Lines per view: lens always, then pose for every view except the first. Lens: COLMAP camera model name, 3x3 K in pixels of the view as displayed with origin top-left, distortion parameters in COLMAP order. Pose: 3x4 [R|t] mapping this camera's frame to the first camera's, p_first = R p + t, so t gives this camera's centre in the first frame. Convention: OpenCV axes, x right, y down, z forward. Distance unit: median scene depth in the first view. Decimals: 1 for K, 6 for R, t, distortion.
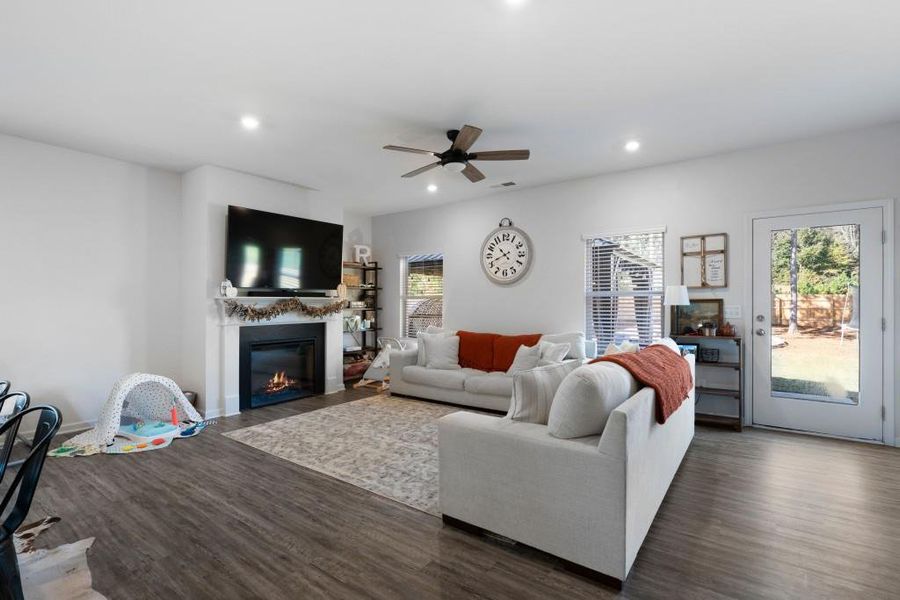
lens RADIAL K [[417.7, 0, 450.9], [0, 417.7, 300.4], [0, 0, 1]] dist [-0.002861, 0.000563]
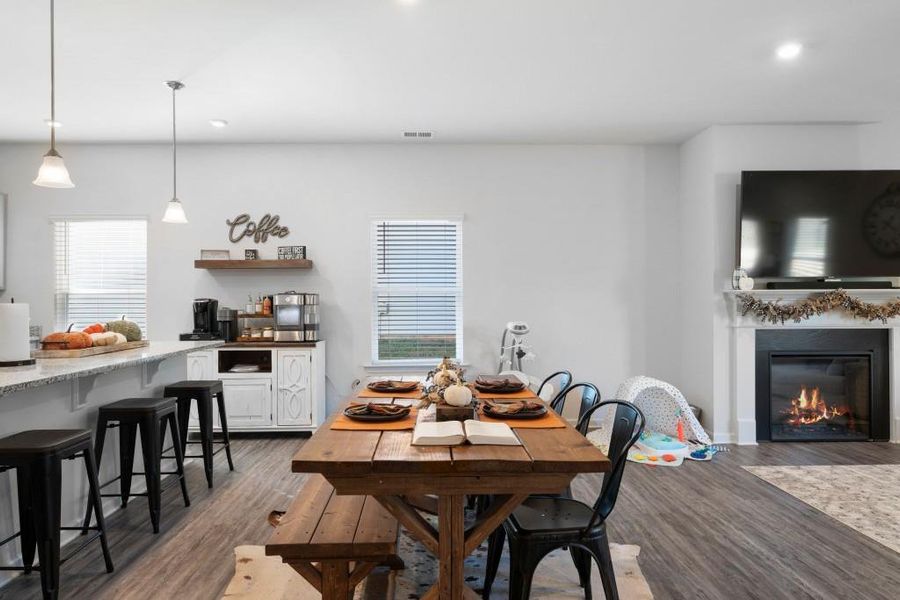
lens RADIAL K [[540.4, 0, 440.5], [0, 540.4, 299.2], [0, 0, 1]] dist [0.001294, -0.002247]
pose [[0.602242, -0.001185, -0.798313, -0.071862], [0.006949, 0.999969, 0.003758, 0.000454], [0.798283, -0.007811, 0.602231, -0.044126]]
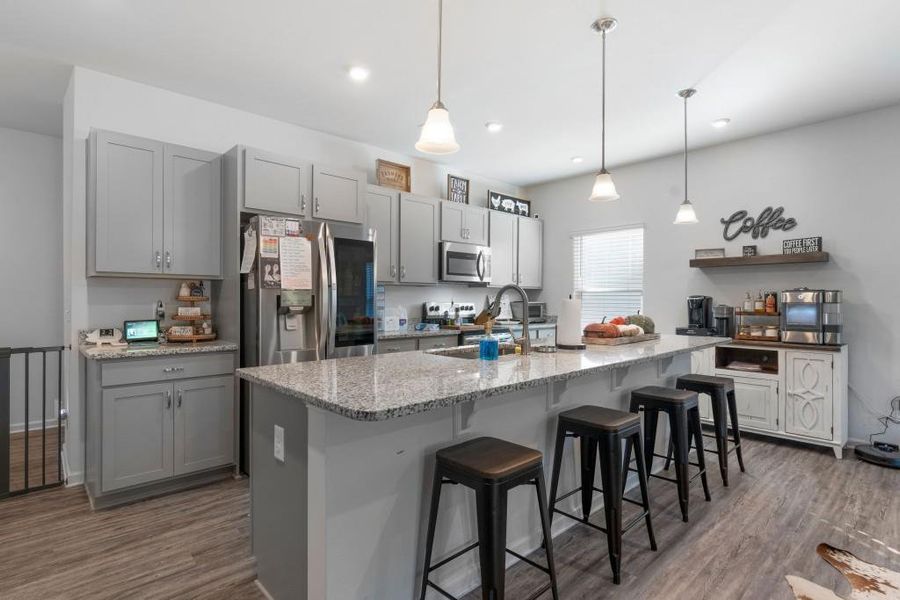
lens RADIAL K [[447.5, 0, 445.6], [0, 447.5, 299.2], [0, 0, 1]] dist [-0.001576, 0.000996]
pose [[-0.197898, 0.005536, -0.980207, -0.187959], [0.004504, 0.999979, 0.004738, 0.000404], [0.980212, -0.003477, -0.197918, -0.107216]]
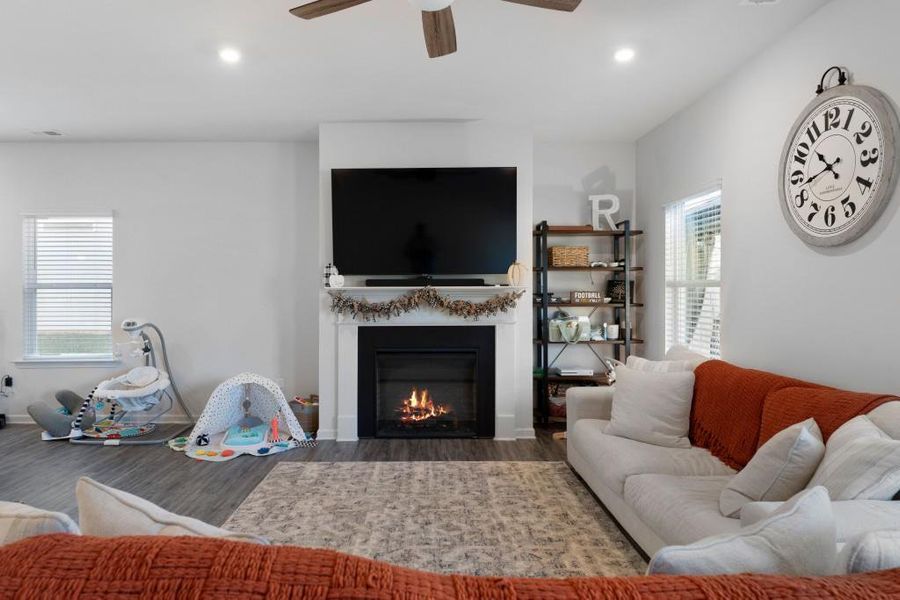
lens RADIAL K [[557.3, 0, 424.5], [0, 557.3, 291.8], [0, 0, 1]] dist [0.002223, 0.000079]
pose [[0.587213, -0.000115, -0.809433, 0.398737], [0.006056, 0.999973, 0.004251, -0.003659], [0.809410, -0.007399, 0.587197, 0.522335]]
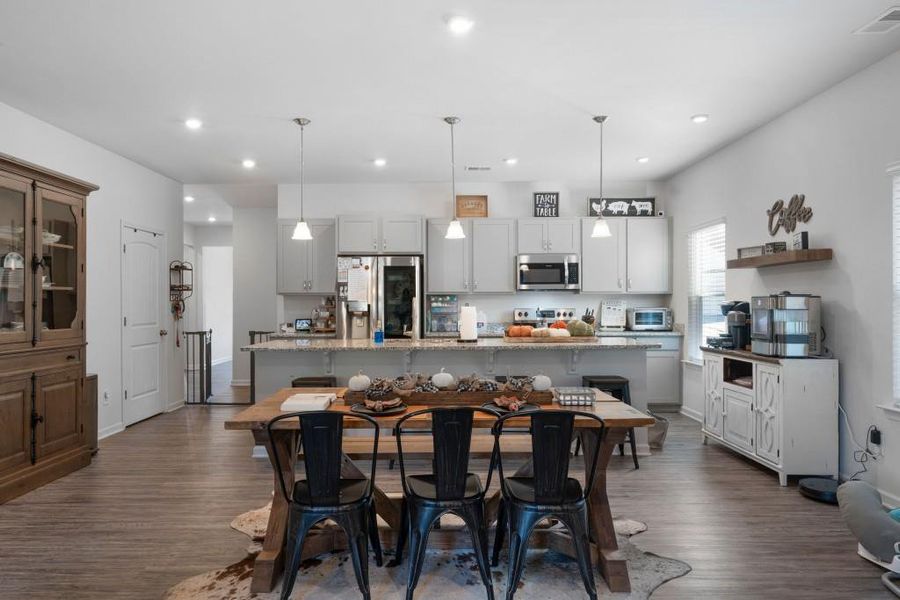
lens RADIAL K [[600.1, 0, 441.3], [0, 600.1, 304.1], [0, 0, 1]] dist [-0.005364, 0.001403]
pose [[-0.815854, 0.008291, -0.578198, -0.128593], [0.011822, 0.999927, -0.002343, 0.001539], [0.578137, -0.008748, -0.815893, 0.824778]]
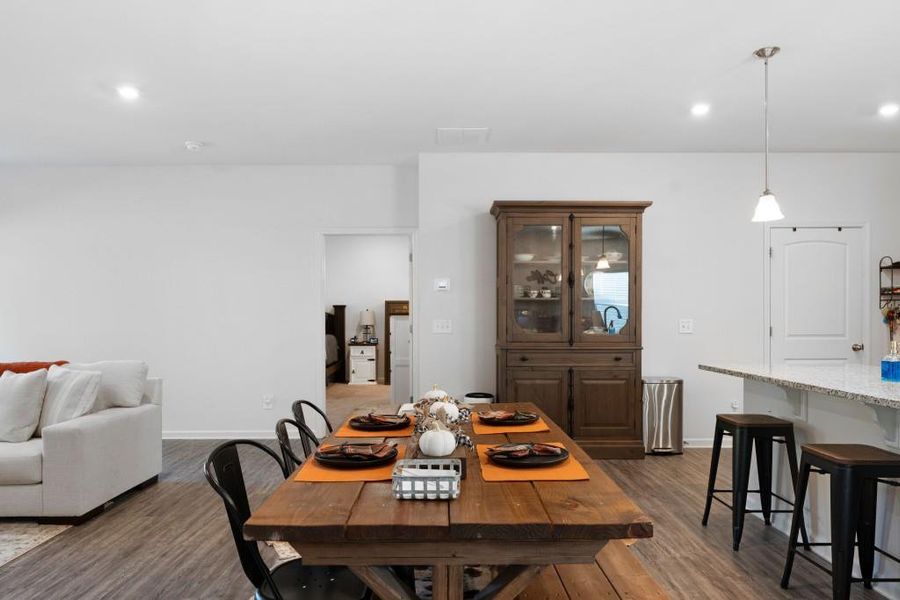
lens RADIAL K [[557.3, 0, 430.2], [0, 557.3, 322.7], [0, 0, 1]] dist [0.002223, 0.000079]
pose [[-0.578271, -0.007503, 0.815810, -0.862418], [-0.002199, 0.999968, 0.007637, 0.004318], [-0.815842, 0.002623, -0.578269, 0.559242]]
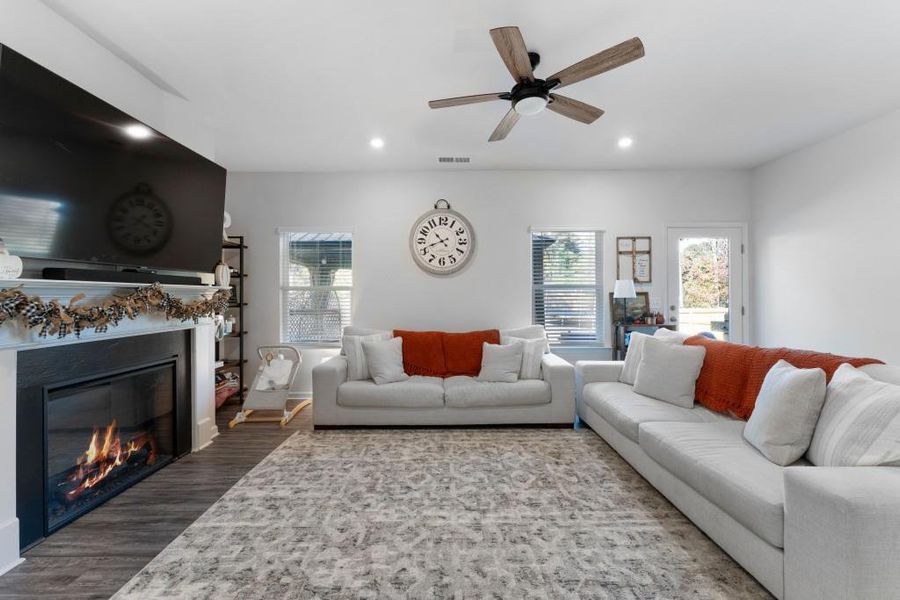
lens RADIAL K [[360.0, 0, 447.0], [0, 360.0, 296.5], [0, 0, 1]] dist [0.001635, -0.000657]
pose [[0.808126, -0.000058, 0.589010, -0.385993], [-0.002755, 0.999989, 0.003878, 0.005695], [-0.589004, -0.004756, 0.808116, 0.476100]]
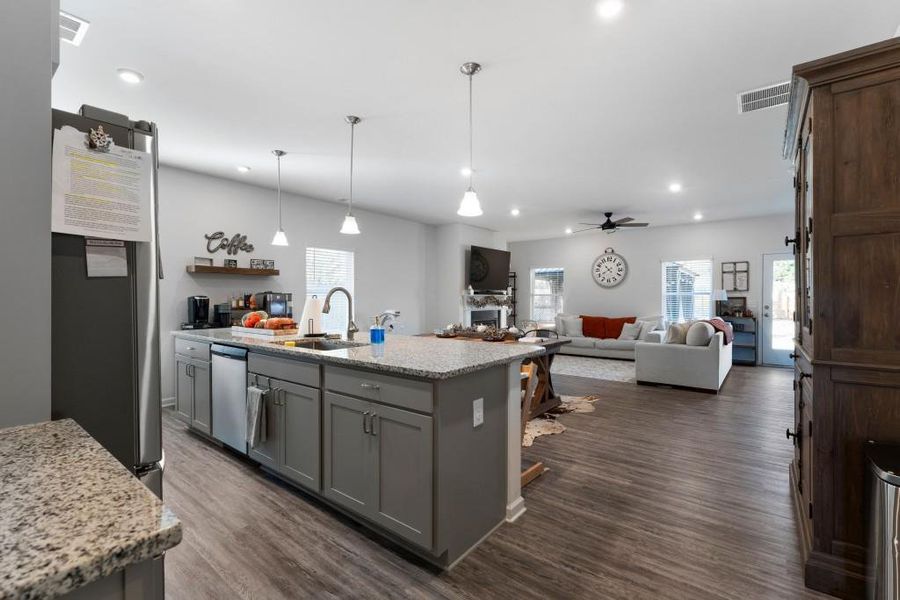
lens RADIAL K [[397.9, 0, 450.9], [0, 397.9, 298.0], [0, 0, 1]] dist [0.001796, -0.000183]
pose [[0.999349, 0.003839, -0.035862, -0.550947], [-0.003687, 0.999984, 0.004286, -0.001651], [0.035878, -0.004151, 0.999348, -0.755124]]
